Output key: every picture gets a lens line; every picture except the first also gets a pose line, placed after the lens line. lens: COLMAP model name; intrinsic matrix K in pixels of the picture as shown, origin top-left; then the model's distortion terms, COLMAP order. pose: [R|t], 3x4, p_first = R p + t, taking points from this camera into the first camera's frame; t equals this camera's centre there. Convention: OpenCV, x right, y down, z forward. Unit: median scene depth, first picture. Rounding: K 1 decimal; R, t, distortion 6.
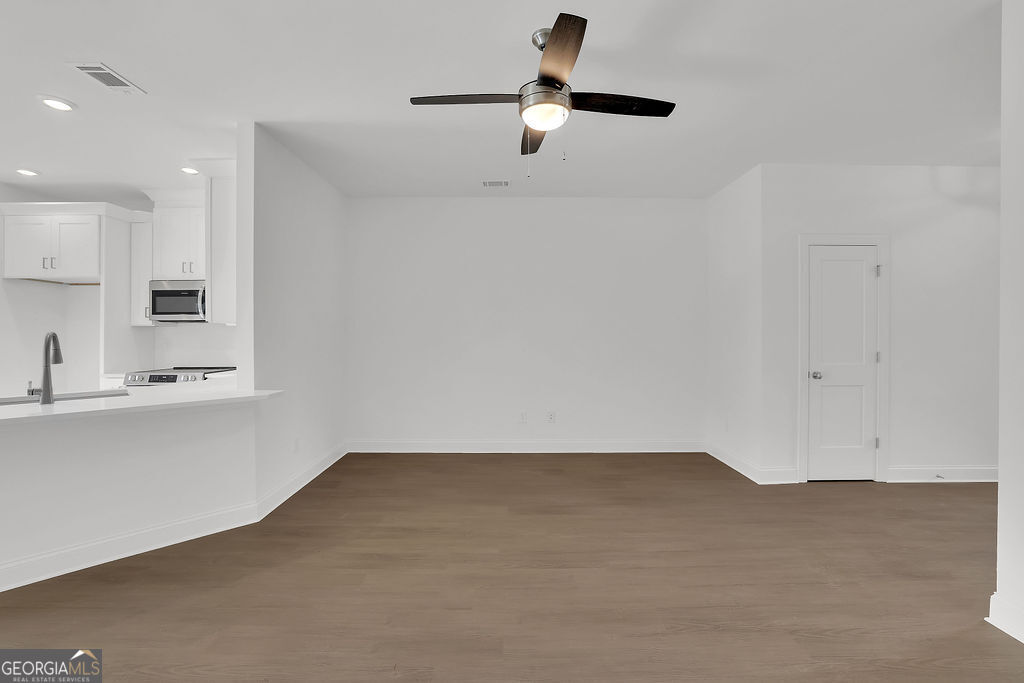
lens RADIAL K [[441.5, 0, 510.6], [0, 441.5, 338.9], [0, 0, 1]] dist [-0.047958, 0.017313]
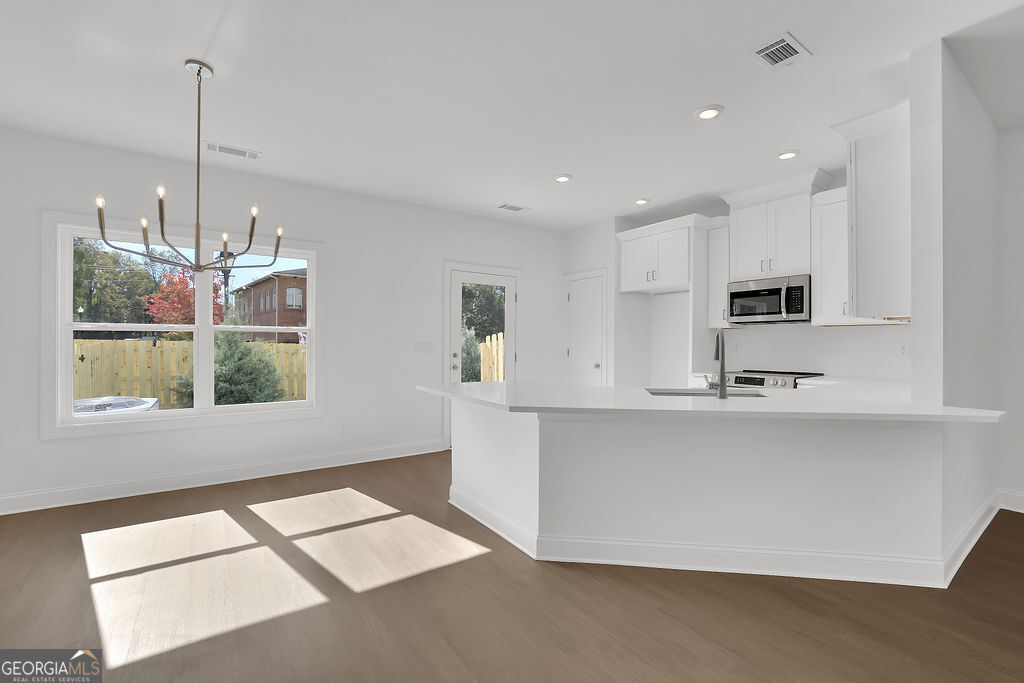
lens RADIAL K [[441.5, 0, 510.6], [0, 441.5, 338.9], [0, 0, 1]] dist [-0.047958, 0.017313]
pose [[0.565738, -0.005380, -0.824568, -0.320585], [-0.012993, 0.999796, -0.015438, 0.020647], [0.824483, 0.019448, 0.565553, 0.000363]]
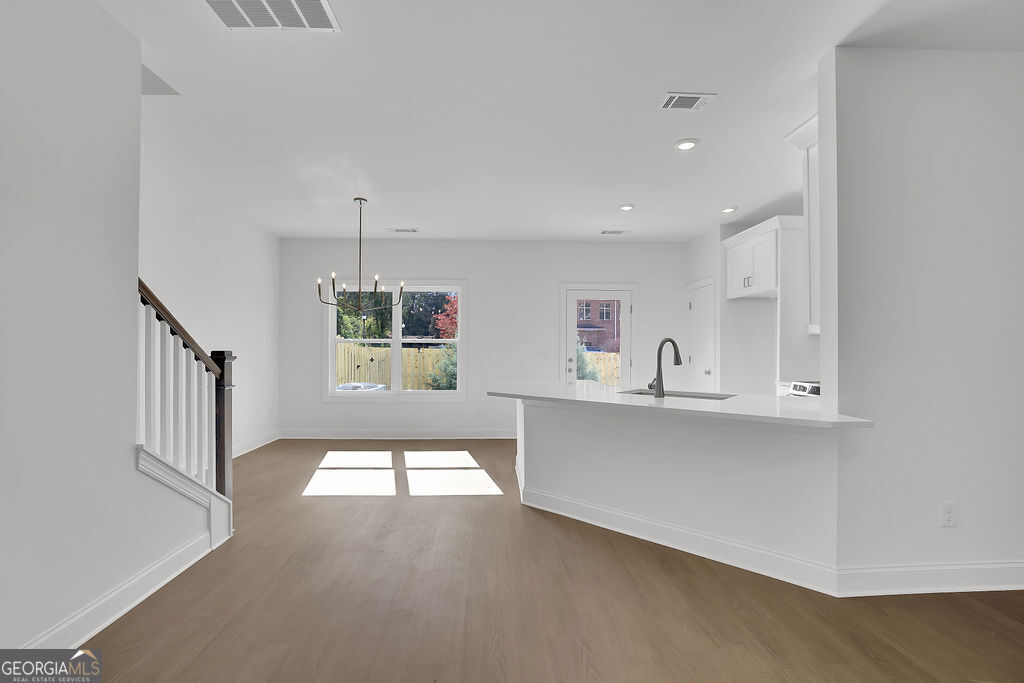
lens RADIAL K [[441.2, 0, 507.0], [0, 441.2, 347.1], [0, 0, 1]] dist [-0.038791, 0.000355]
pose [[0.032389, -0.003856, -0.999468, 0.085487], [-0.013841, 0.999895, -0.004306, 0.013571], [0.999380, 0.013973, 0.032332, 0.330575]]
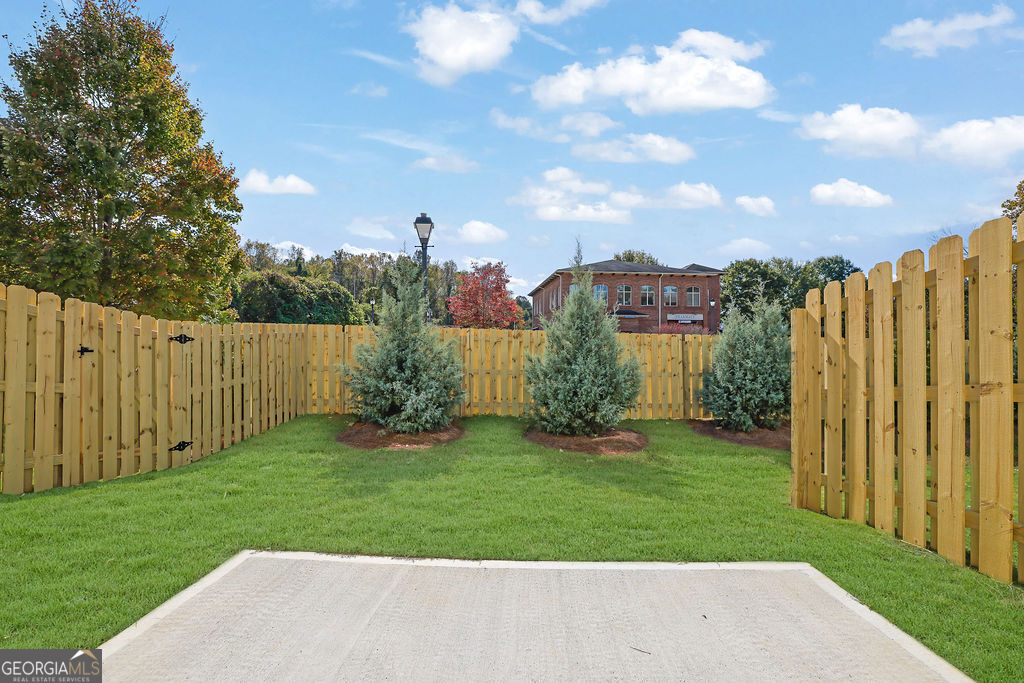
lens RADIAL K [[441.5, 0, 510.6], [0, 441.5, 338.9], [0, 0, 1]] dist [-0.047958, 0.017313]
pose [[-0.048066, -0.002001, -0.998842, -1.474468], [-0.013753, 0.999905, -0.001341, 0.079524], [0.998749, 0.013672, -0.048089, 0.696371]]
